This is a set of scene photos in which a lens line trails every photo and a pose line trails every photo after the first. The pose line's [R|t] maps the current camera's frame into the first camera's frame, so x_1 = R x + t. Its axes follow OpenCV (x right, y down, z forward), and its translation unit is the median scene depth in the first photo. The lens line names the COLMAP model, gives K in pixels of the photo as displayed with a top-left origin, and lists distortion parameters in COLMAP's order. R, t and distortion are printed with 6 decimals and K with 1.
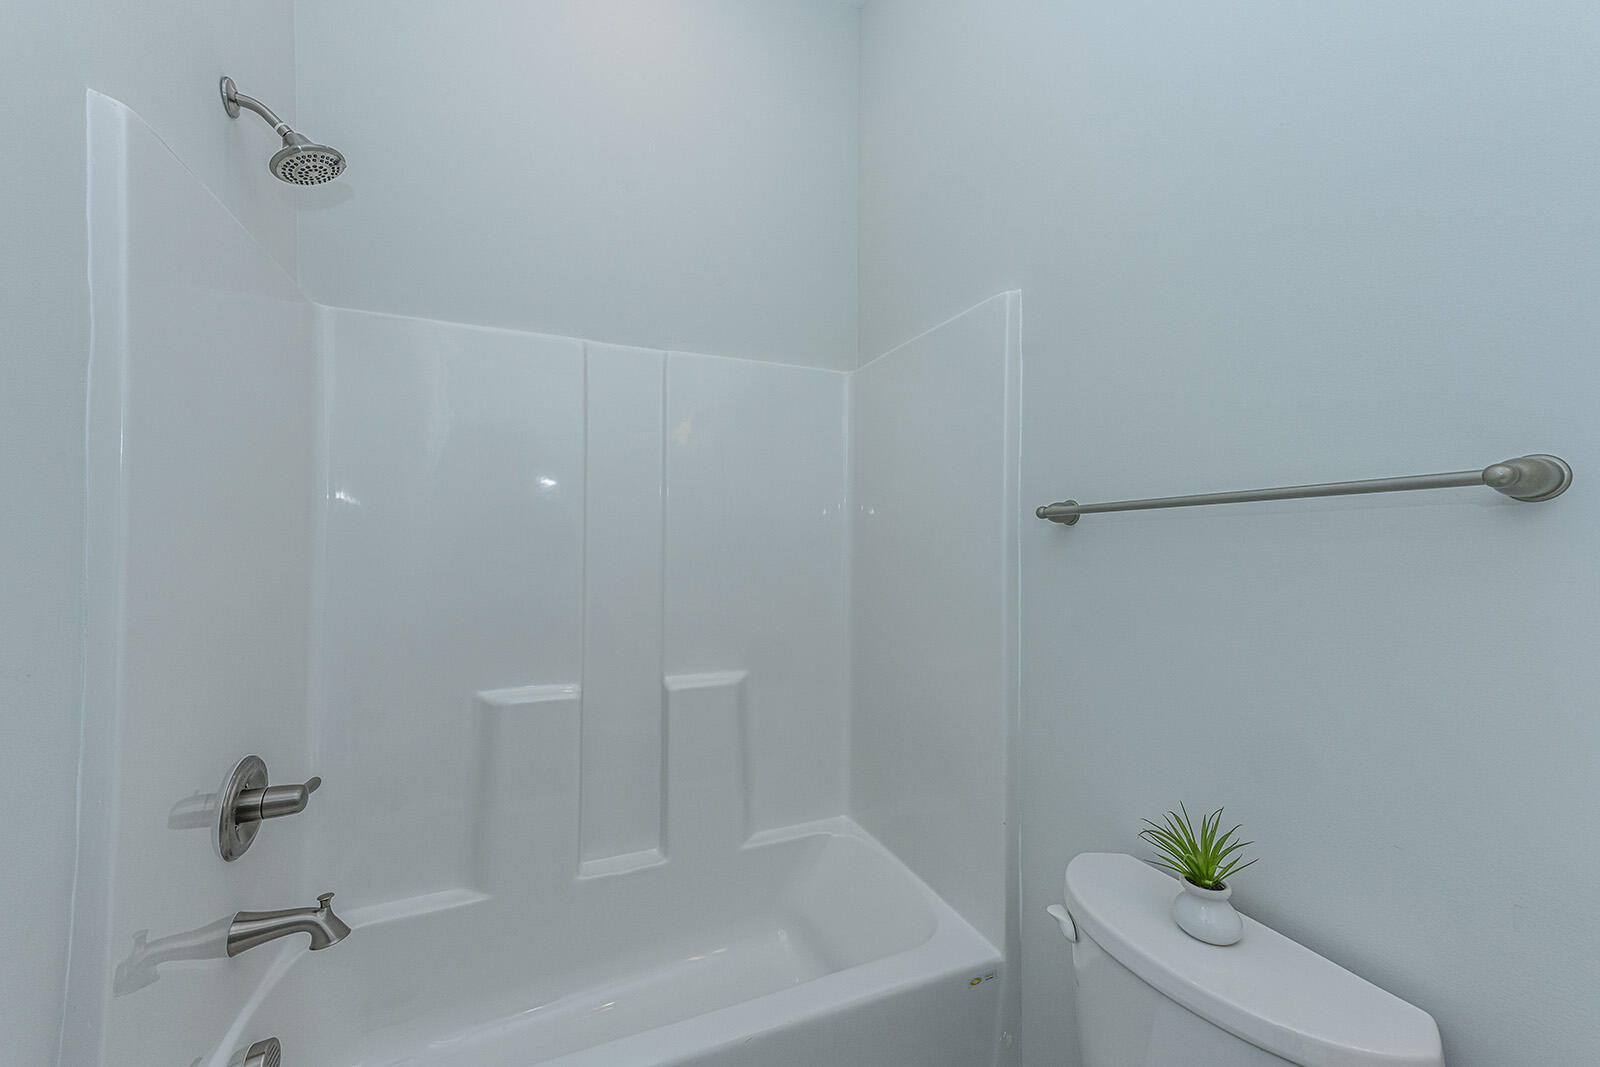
lens RADIAL K [[642.1, 0, 806.2], [0, 642.1, 535.6], [0, 0, 1]] dist [0.016414, 0.001120]
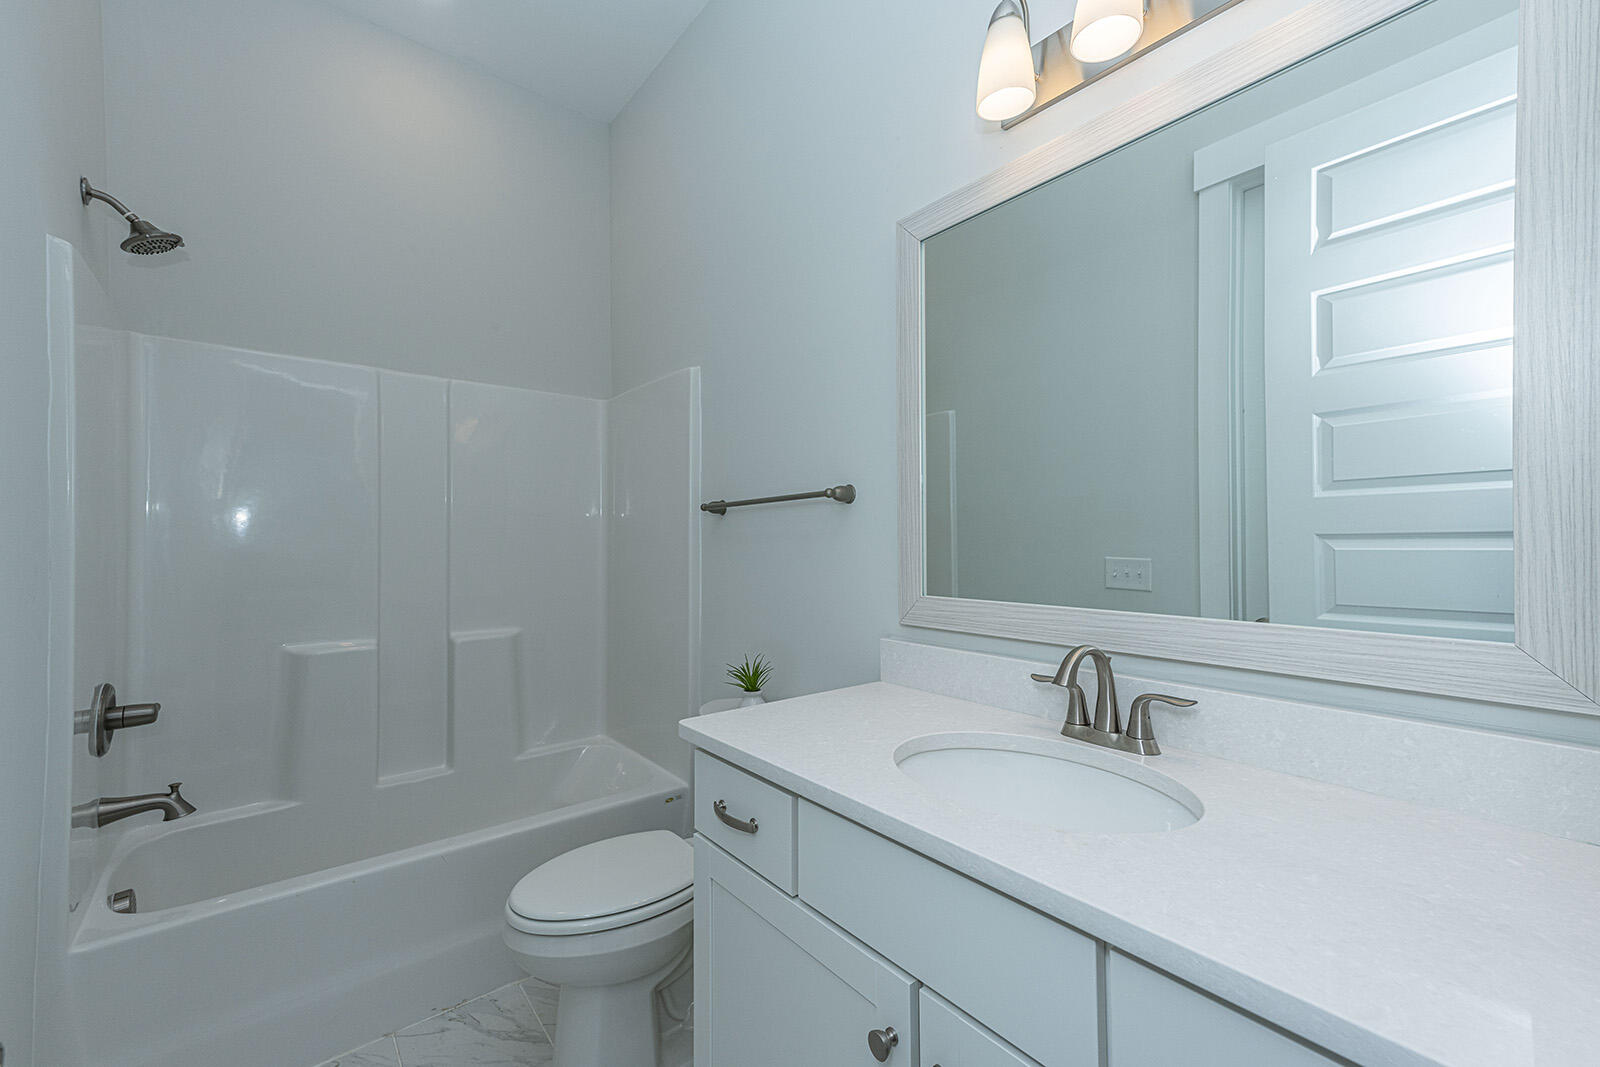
lens RADIAL K [[642.1, 0, 791.1], [0, 642.1, 534.5], [0, 0, 1]] dist [0.016414, 0.001120]
pose [[0.961755, -0.005134, 0.273862, 0.127631], [0.003885, 0.999979, 0.005103, 0.027796], [-0.273882, -0.003844, 0.961755, -0.655442]]
